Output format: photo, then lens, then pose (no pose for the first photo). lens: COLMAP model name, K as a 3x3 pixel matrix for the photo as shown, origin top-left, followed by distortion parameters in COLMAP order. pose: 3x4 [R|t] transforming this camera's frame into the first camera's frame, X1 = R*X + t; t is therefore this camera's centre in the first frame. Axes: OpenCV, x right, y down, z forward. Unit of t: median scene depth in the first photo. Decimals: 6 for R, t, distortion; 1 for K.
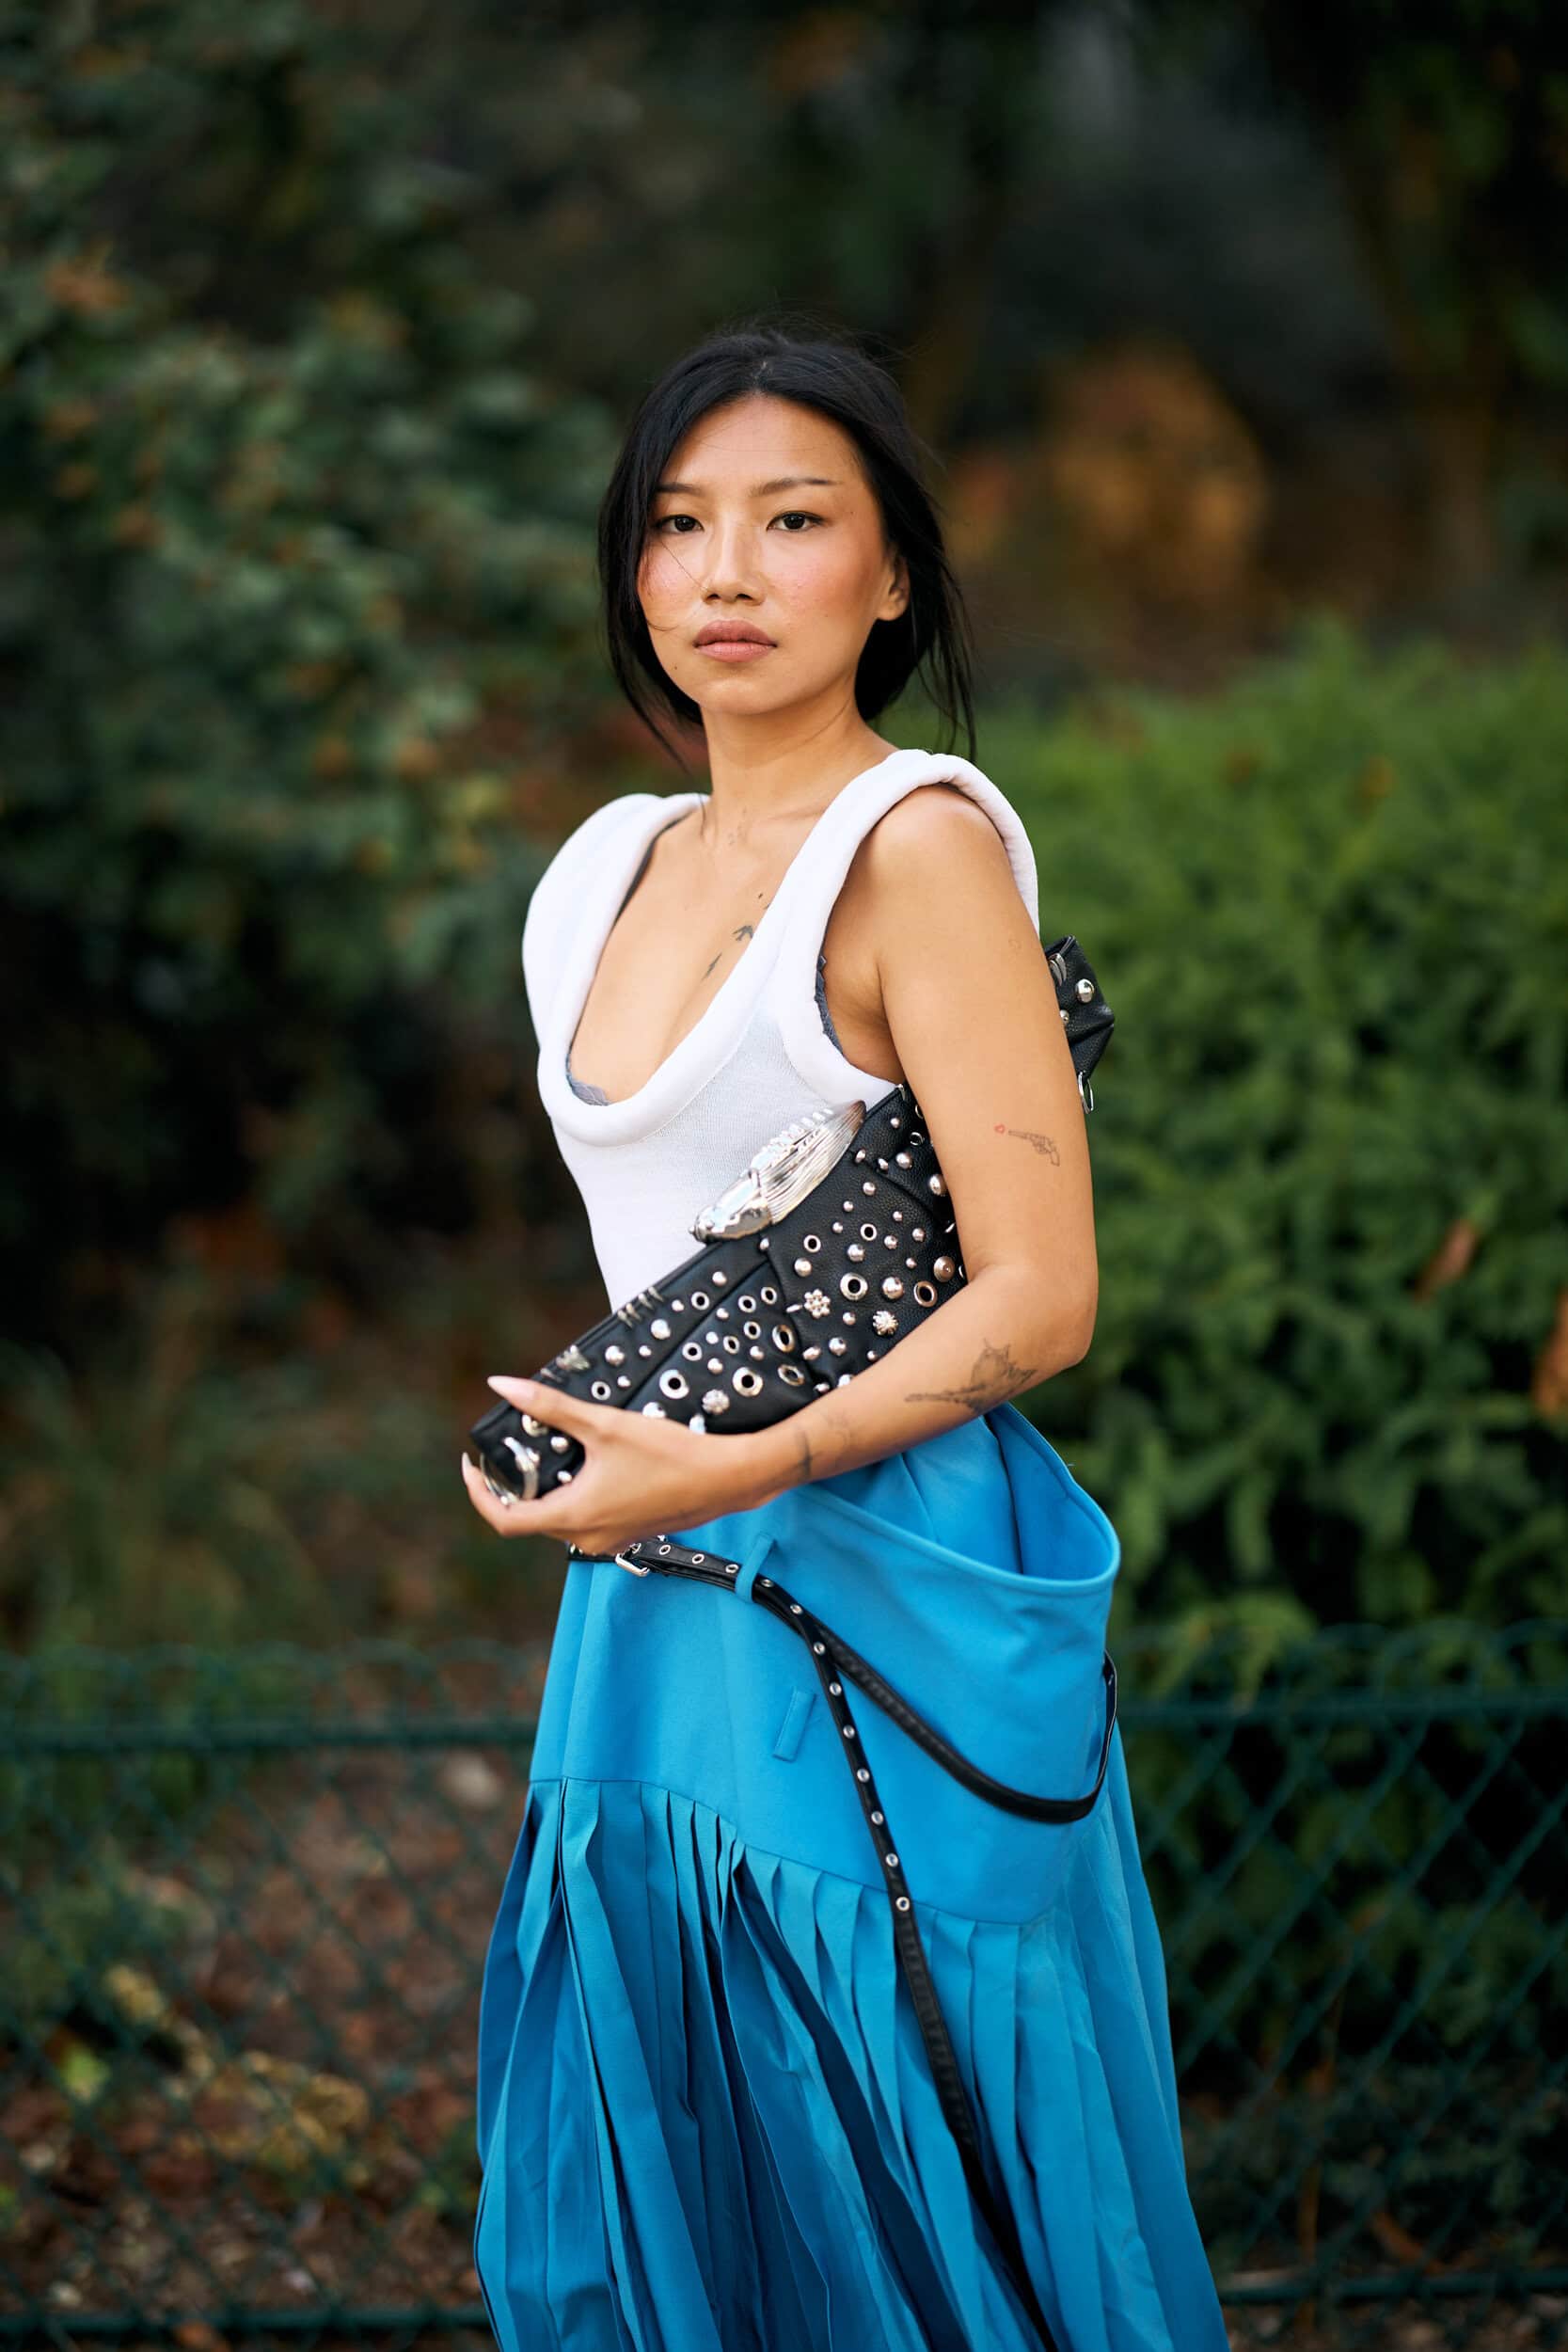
lens RADIAL K [[5687.8, 0, 784.0], [0, 5687.8, 1176.0], [0, 0, 1]] dist [-0.006987, -0.231917]
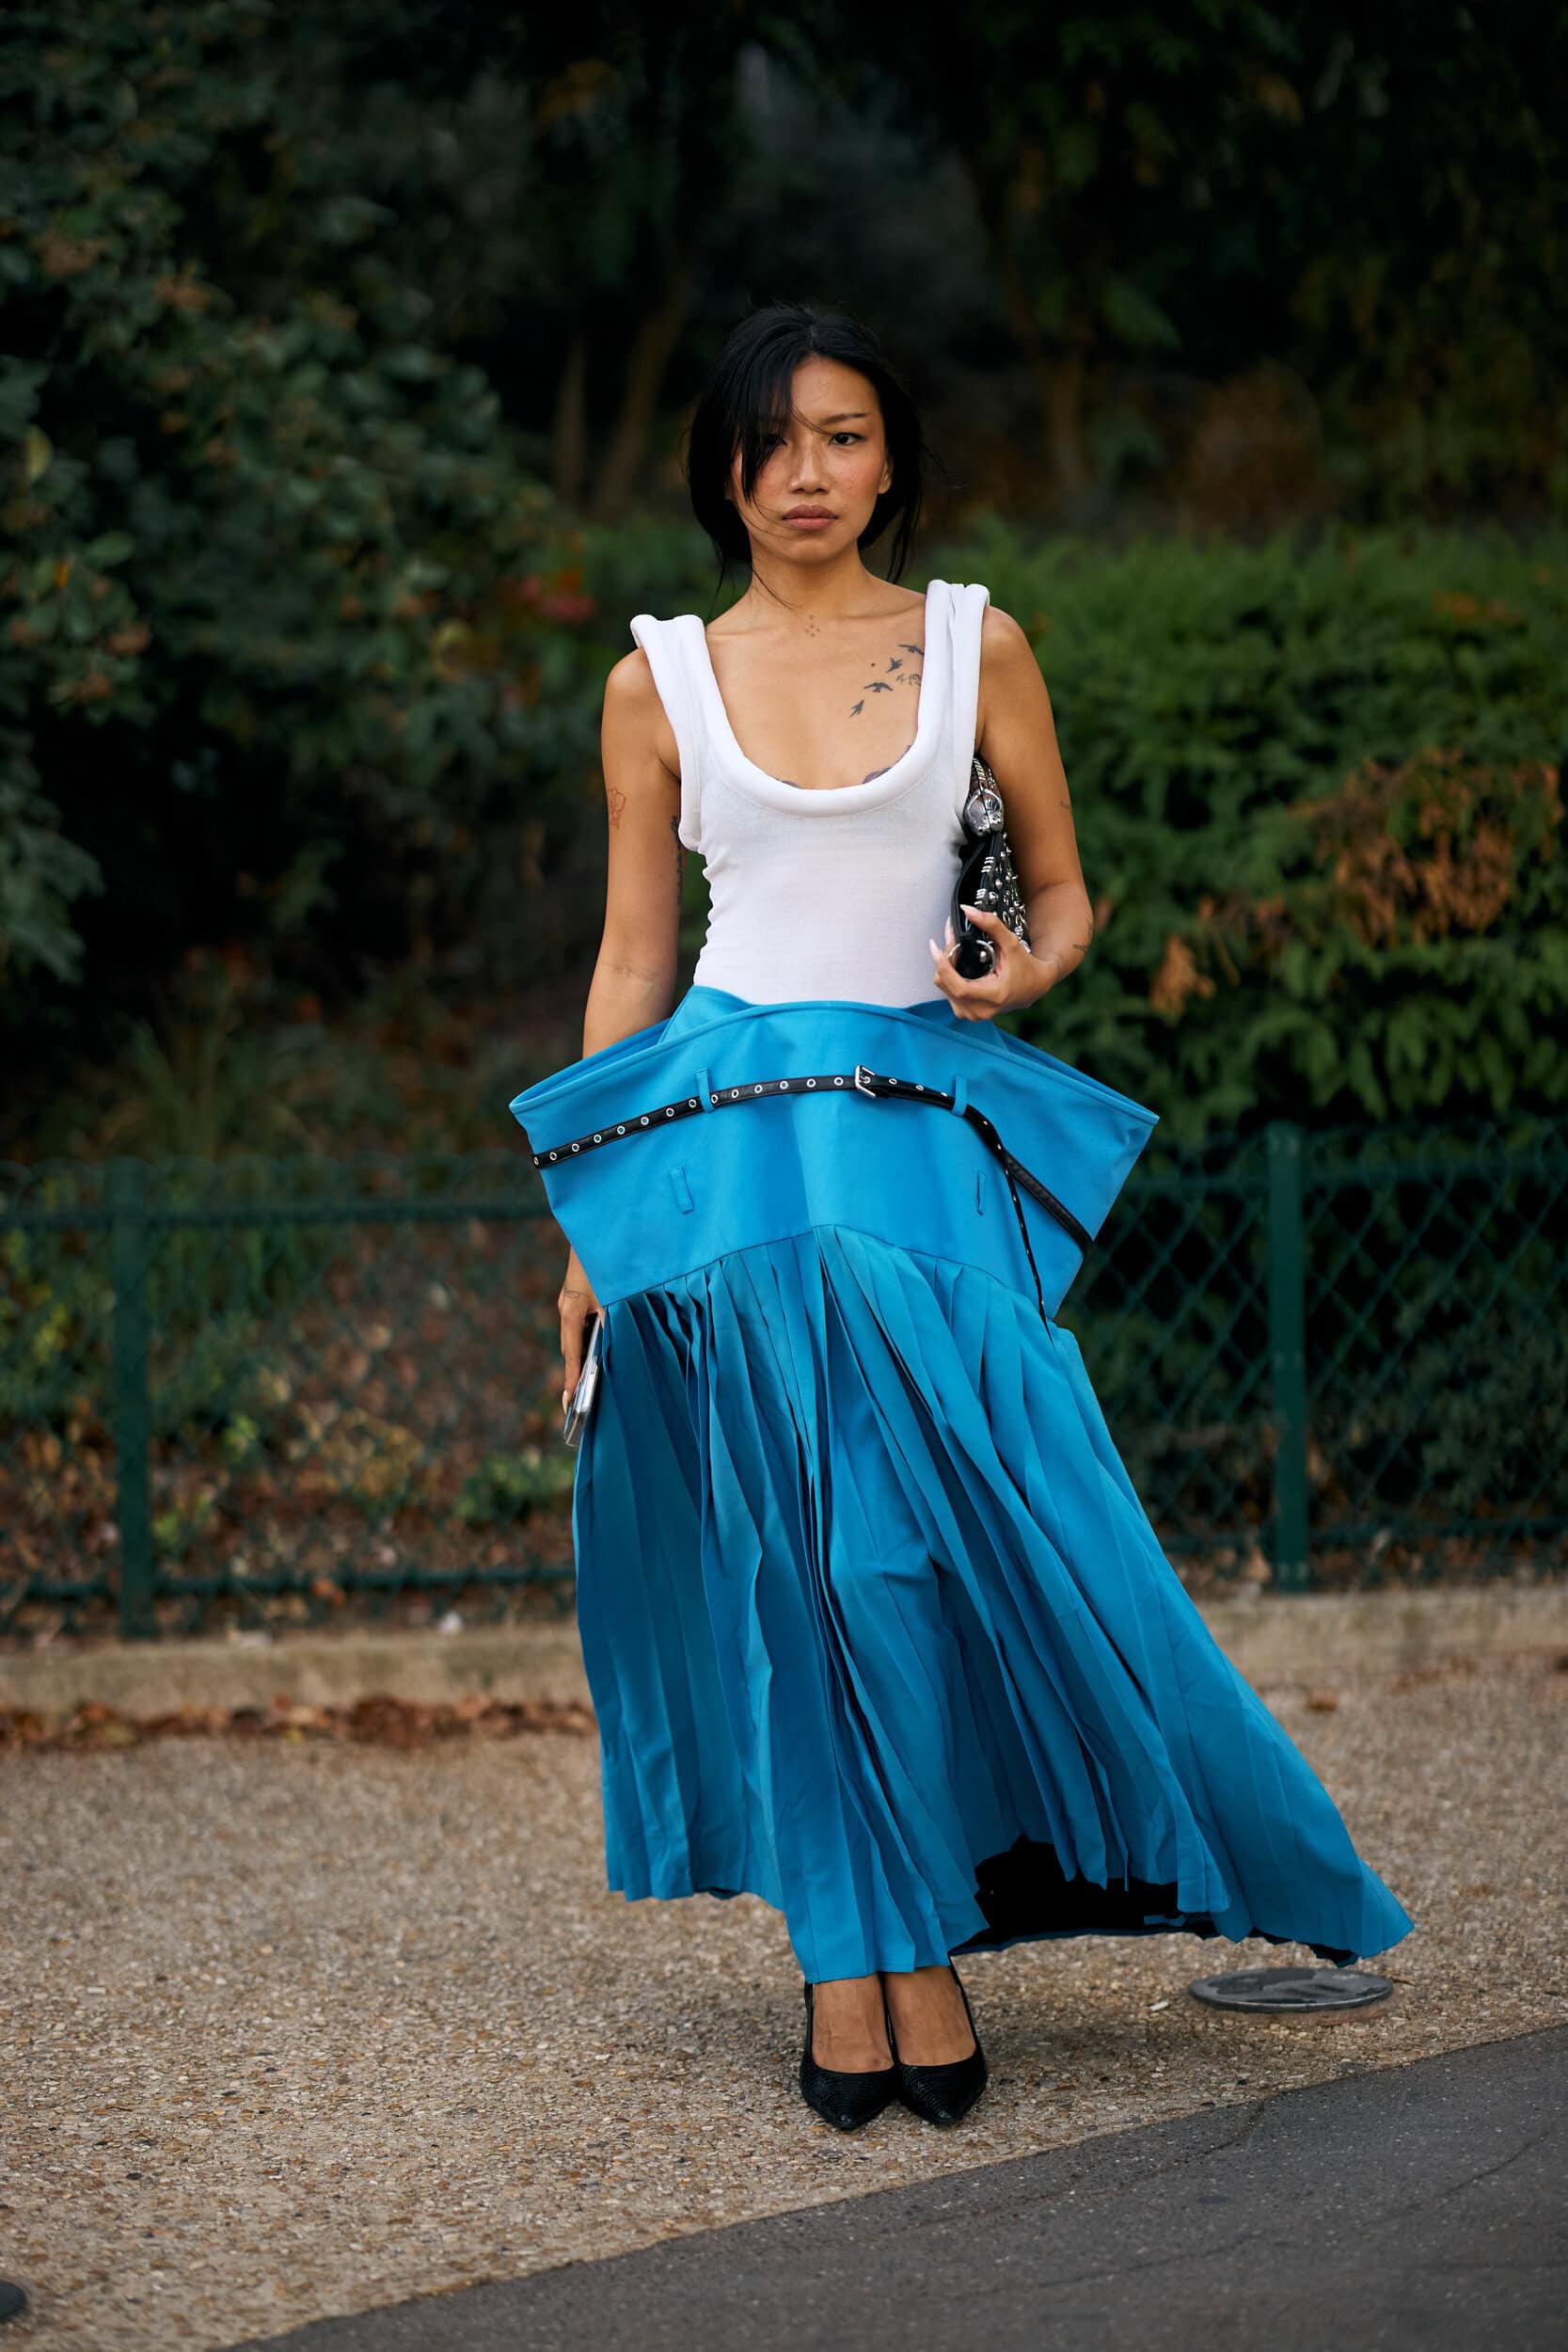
lens RADIAL K [[5687.8, 0, 784.0], [0, 5687.8, 1176.0], [0, 0, 1]] dist [-0.006987, -0.231917]
pose [[0.996961, -0.007633, 0.077522, -0.082528], [0.006684, 0.999900, 0.012491, 0.058602], [-0.077610, -0.011935, 0.996912, -0.507916]]
